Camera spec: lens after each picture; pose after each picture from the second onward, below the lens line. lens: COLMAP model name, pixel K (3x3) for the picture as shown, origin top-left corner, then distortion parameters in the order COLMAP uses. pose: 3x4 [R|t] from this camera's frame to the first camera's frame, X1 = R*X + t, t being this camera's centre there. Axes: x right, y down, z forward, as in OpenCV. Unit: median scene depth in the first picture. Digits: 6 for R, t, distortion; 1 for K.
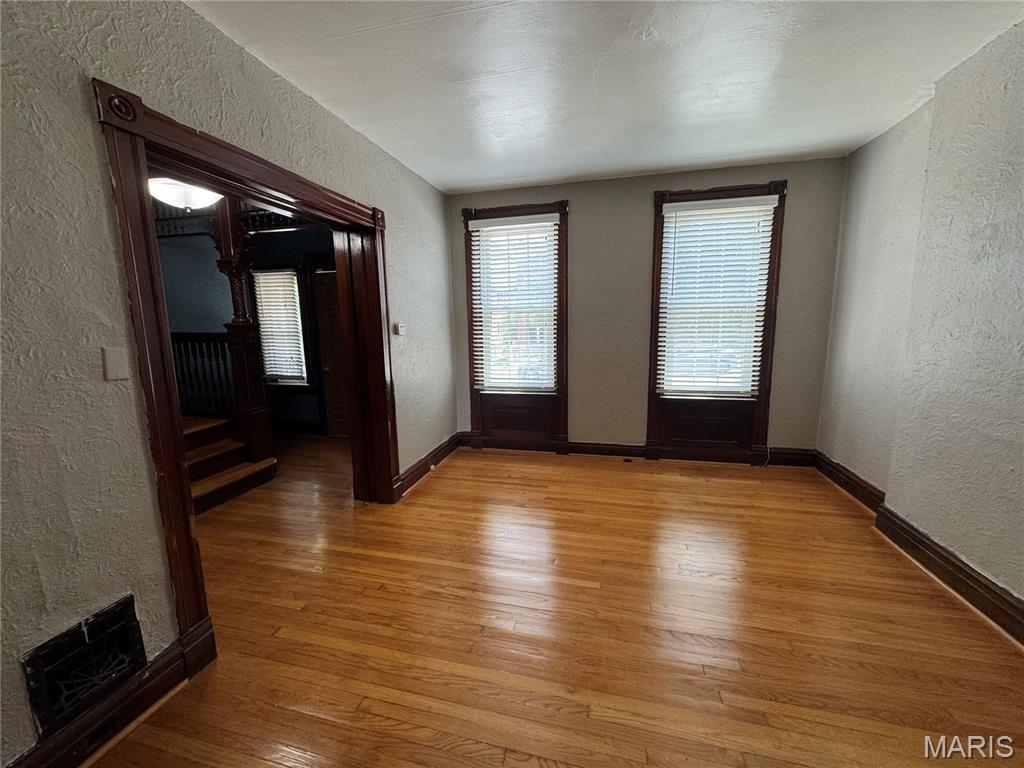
lens RADIAL K [[409.6, 0, 511.6], [0, 409.6, 384.7], [0, 0, 1]] dist [-0.004228, 0.000619]
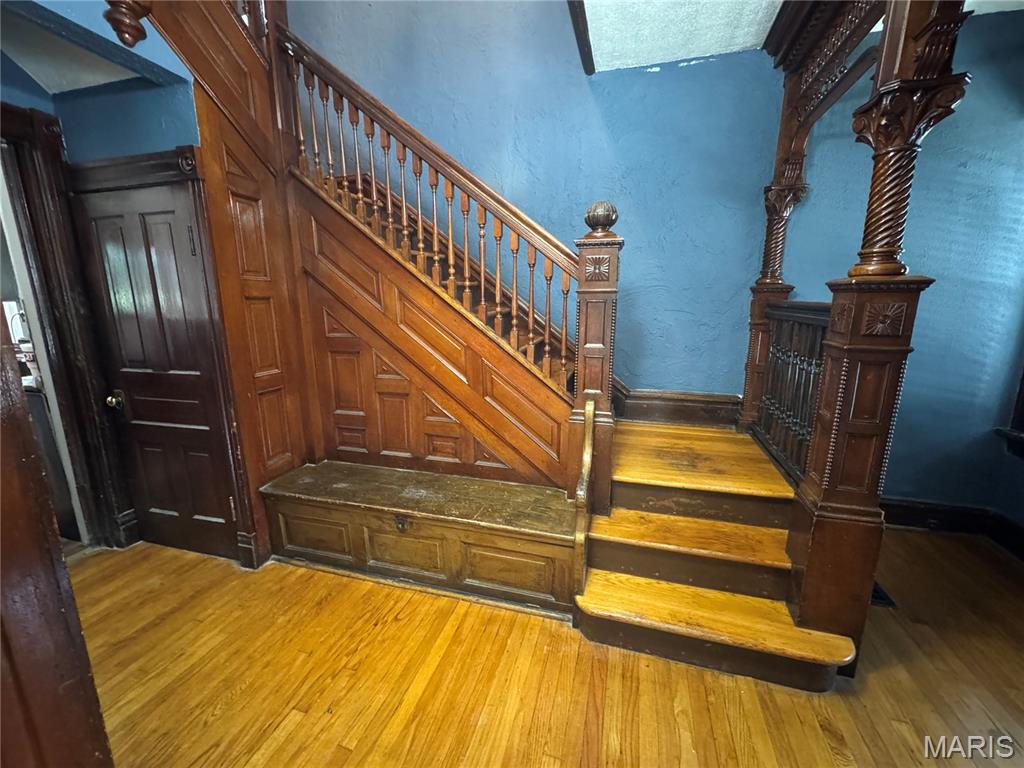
lens RADIAL K [[409.6, 0, 514.7], [0, 409.6, 386.5], [0, 0, 1]] dist [-0.004228, 0.000619]
pose [[-0.031716, 0.218675, -0.975282, -0.277452], [-0.148510, 0.963911, 0.220955, -0.091758], [0.988402, 0.151847, 0.001904, 0.705303]]
